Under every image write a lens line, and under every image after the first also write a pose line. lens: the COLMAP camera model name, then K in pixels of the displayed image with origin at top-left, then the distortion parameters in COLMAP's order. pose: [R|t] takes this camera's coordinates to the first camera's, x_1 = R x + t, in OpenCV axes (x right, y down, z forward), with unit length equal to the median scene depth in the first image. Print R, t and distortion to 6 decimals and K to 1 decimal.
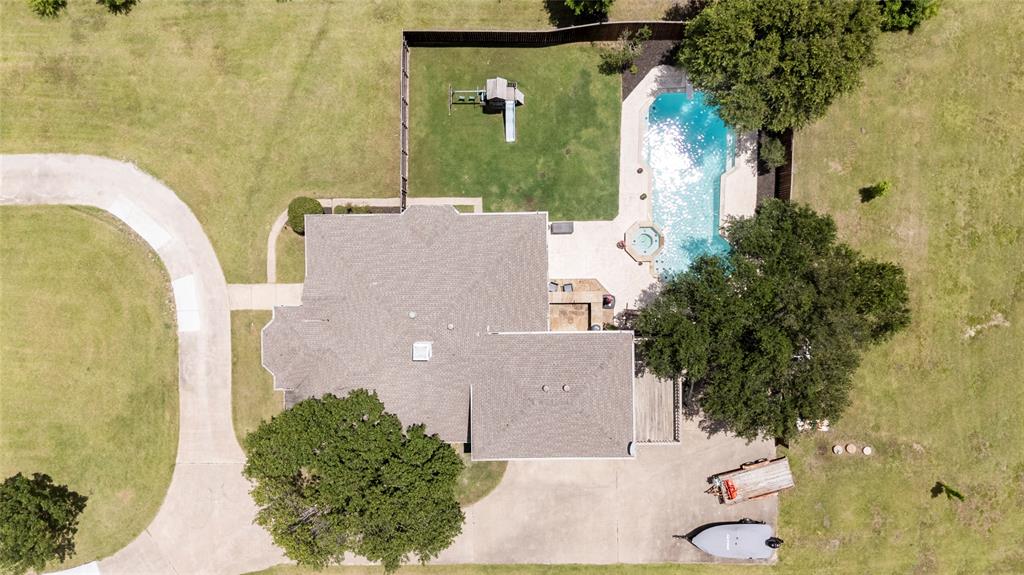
lens RADIAL K [[755.0, 0, 512.0], [0, 755.0, 287.5], [0, 0, 1]] dist [0.146094, -0.176211]
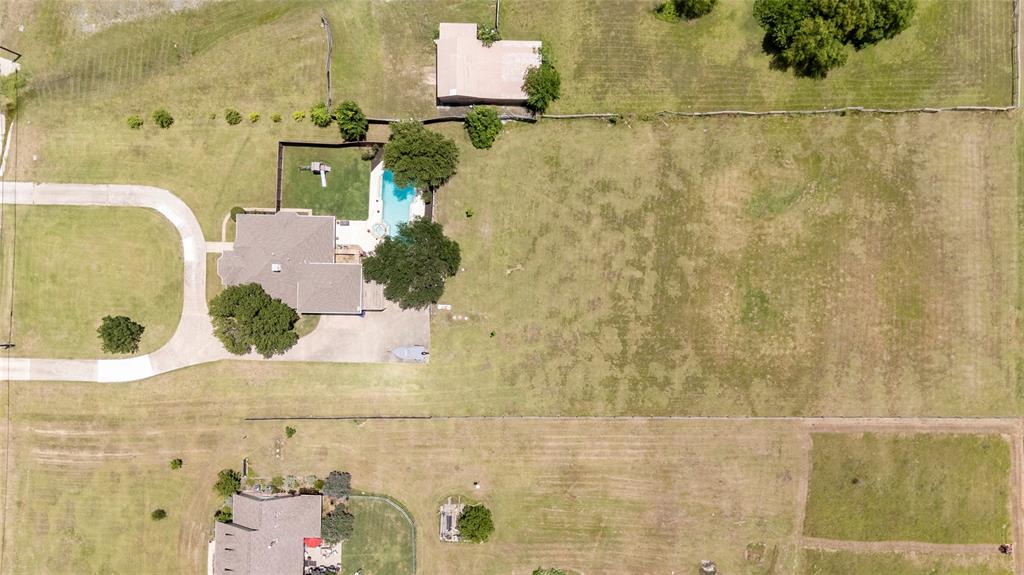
lens RADIAL K [[755.0, 0, 512.0], [0, 755.0, 287.5], [0, 0, 1]] dist [0.146094, -0.176211]
pose [[0.999131, 0.034120, -0.023936, 0.659119], [-0.034189, 0.999412, -0.002494, 0.113387], [0.023837, 0.003311, 0.999710, -1.401032]]
